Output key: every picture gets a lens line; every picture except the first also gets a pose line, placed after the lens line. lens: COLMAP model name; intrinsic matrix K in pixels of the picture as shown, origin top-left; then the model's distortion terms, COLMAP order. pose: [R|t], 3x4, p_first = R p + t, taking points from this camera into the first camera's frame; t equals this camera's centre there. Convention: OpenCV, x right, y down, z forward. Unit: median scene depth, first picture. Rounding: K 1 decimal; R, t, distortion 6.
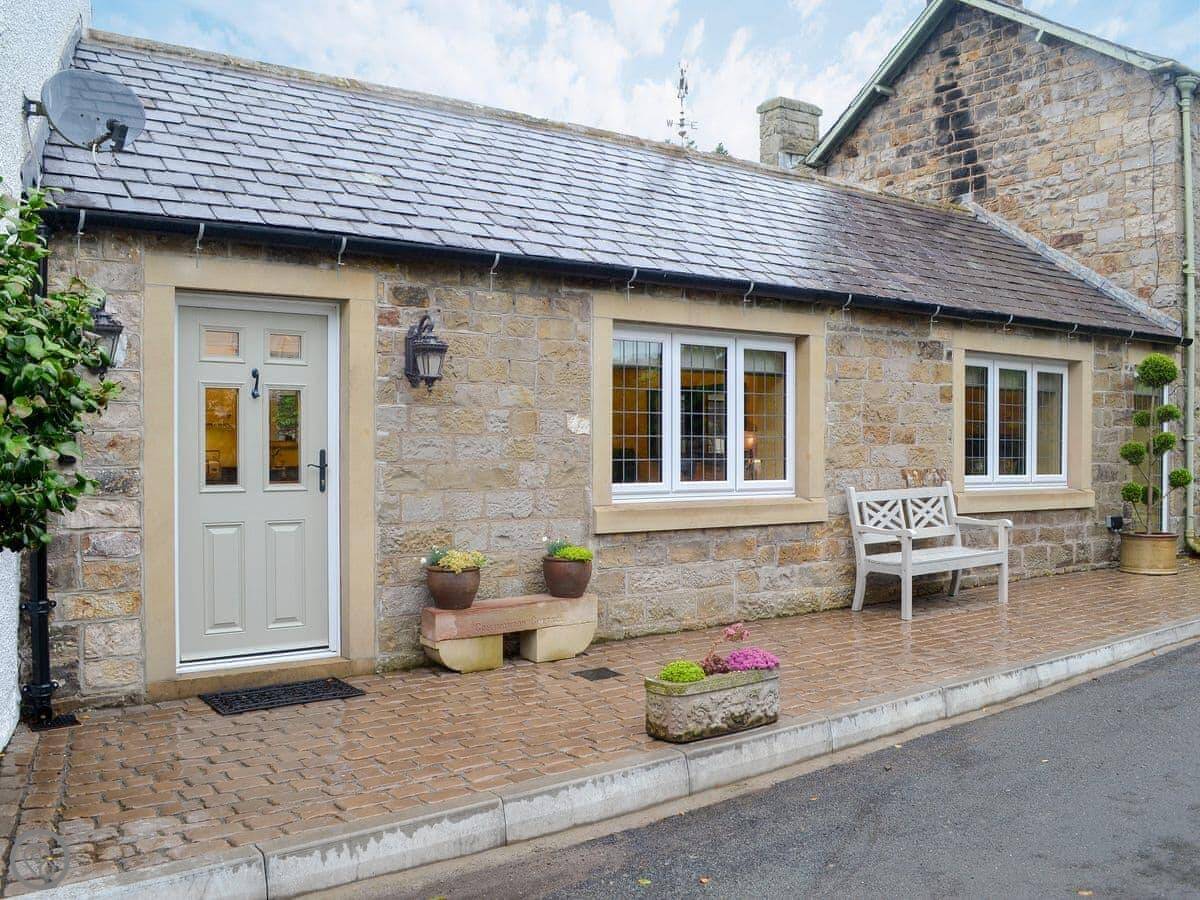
lens RADIAL K [[1003.8, 0, 600.0], [0, 1003.8, 450.0], [0, 0, 1]] dist [-0.073818, 0.005963]
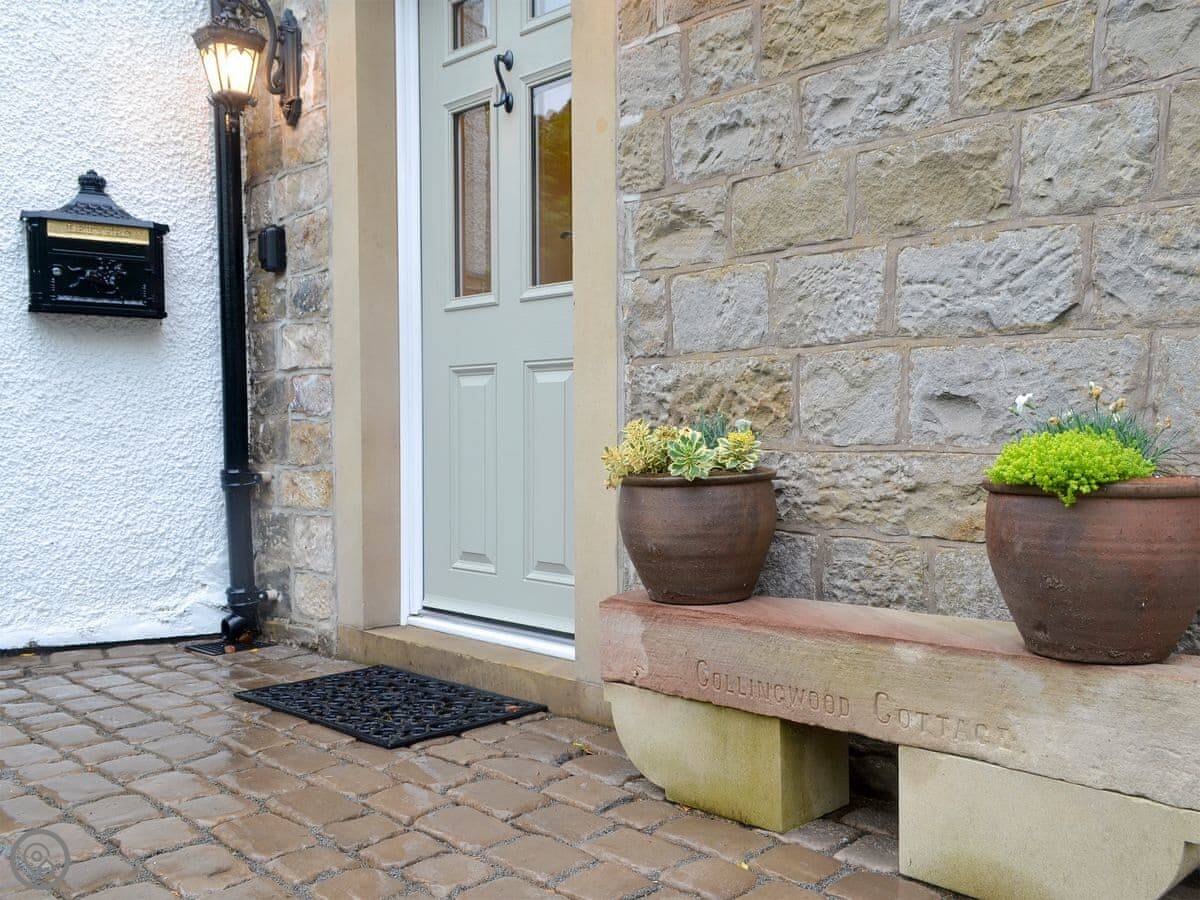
lens RADIAL K [[1072.0, 0, 598.2], [0, 1072.0, 496.7], [0, 0, 1]] dist [0.012625, 0.012975]
pose [[0.205948, 0.060385, -0.976698, 0.146490], [-0.003389, 0.998132, 0.060996, 0.078199], [0.978557, -0.009252, 0.205768, 0.684907]]
